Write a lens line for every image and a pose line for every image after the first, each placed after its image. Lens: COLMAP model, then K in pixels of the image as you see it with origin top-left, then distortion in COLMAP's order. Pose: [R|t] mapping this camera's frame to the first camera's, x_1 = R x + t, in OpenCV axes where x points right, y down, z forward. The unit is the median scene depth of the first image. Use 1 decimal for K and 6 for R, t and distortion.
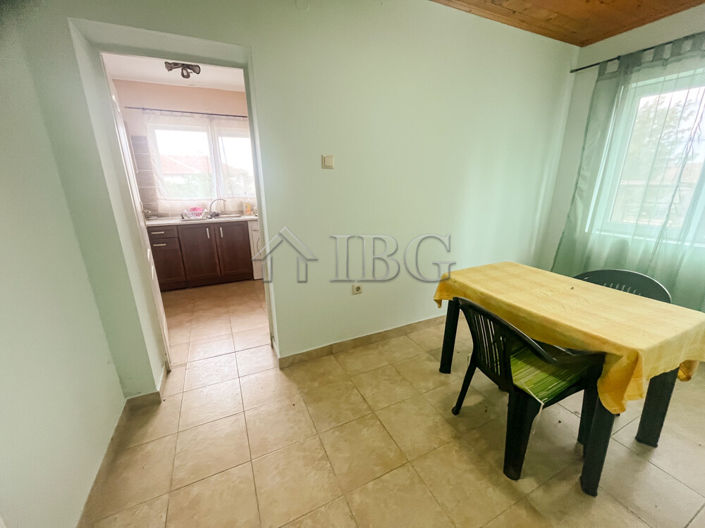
lens RADIAL K [[282.4, 0, 350.6], [0, 282.4, 265.5], [0, 0, 1]] dist [-0.004664, 0.000637]
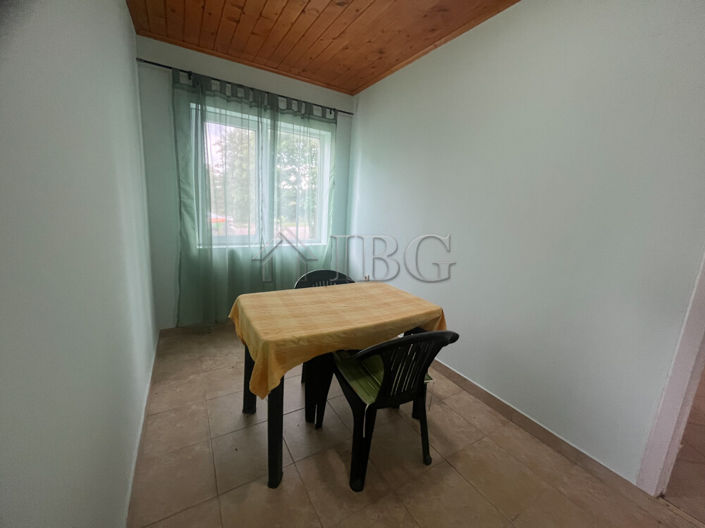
lens RADIAL K [[282.4, 0, 352.5], [0, 282.4, 265.8], [0, 0, 1]] dist [-0.004664, 0.000637]
pose [[-0.096179, -0.193779, 0.976319, -0.234148], [0.235837, 0.948500, 0.211490, -0.200680], [-0.967022, 0.250593, -0.045526, 0.781118]]
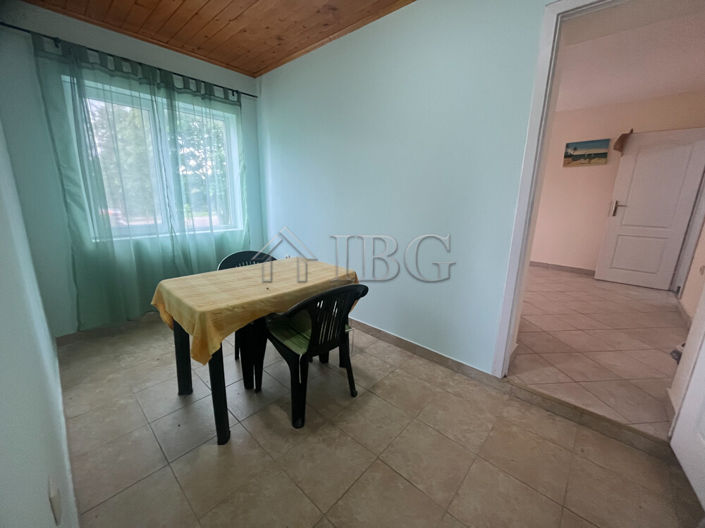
lens RADIAL K [[282.4, 0, 351.6], [0, 282.4, 265.1], [0, 0, 1]] dist [-0.004664, 0.000637]
pose [[-0.378590, -0.216106, 0.899982, -0.362220], [0.252561, 0.911339, 0.325076, -0.191529], [-0.890440, 0.350371, -0.290444, 0.812727]]
